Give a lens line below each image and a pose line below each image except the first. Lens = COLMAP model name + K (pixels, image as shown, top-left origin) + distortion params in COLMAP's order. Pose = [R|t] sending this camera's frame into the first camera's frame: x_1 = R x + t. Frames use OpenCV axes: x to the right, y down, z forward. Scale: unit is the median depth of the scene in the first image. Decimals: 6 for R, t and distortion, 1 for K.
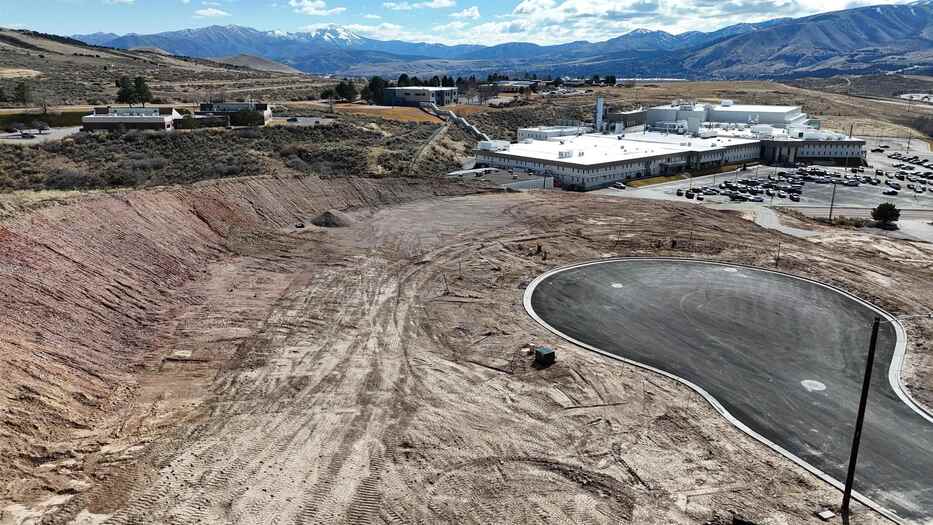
lens RADIAL K [[684.5, 0, 467.8], [0, 684.5, 261.5], [0, 0, 1]] dist [0.079410, -0.076141]
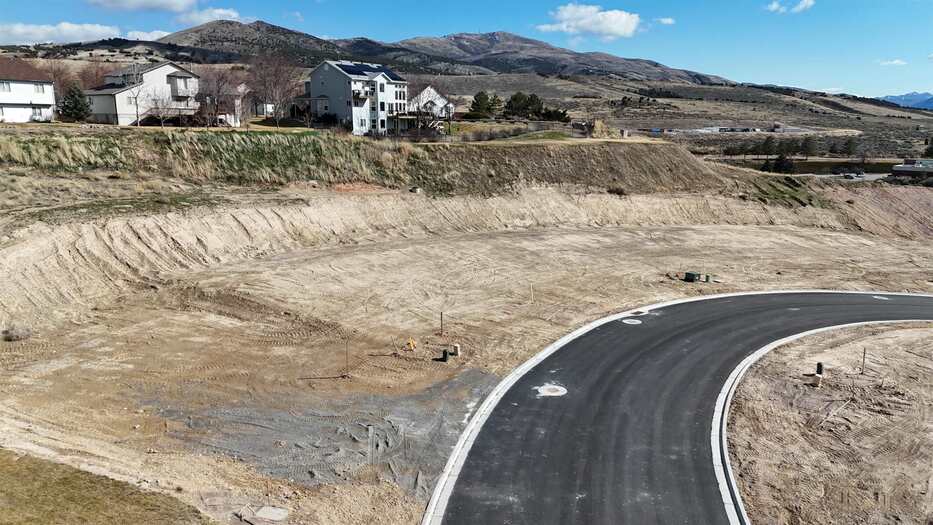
lens RADIAL K [[681.9, 0, 467.9], [0, 681.9, 260.9], [0, 0, 1]] dist [0.094447, -0.097121]
pose [[0.522955, 0.169008, -0.835437, 0.100479], [-0.236796, 0.970369, 0.048078, 0.061335], [0.818808, 0.172686, 0.547479, -0.224615]]
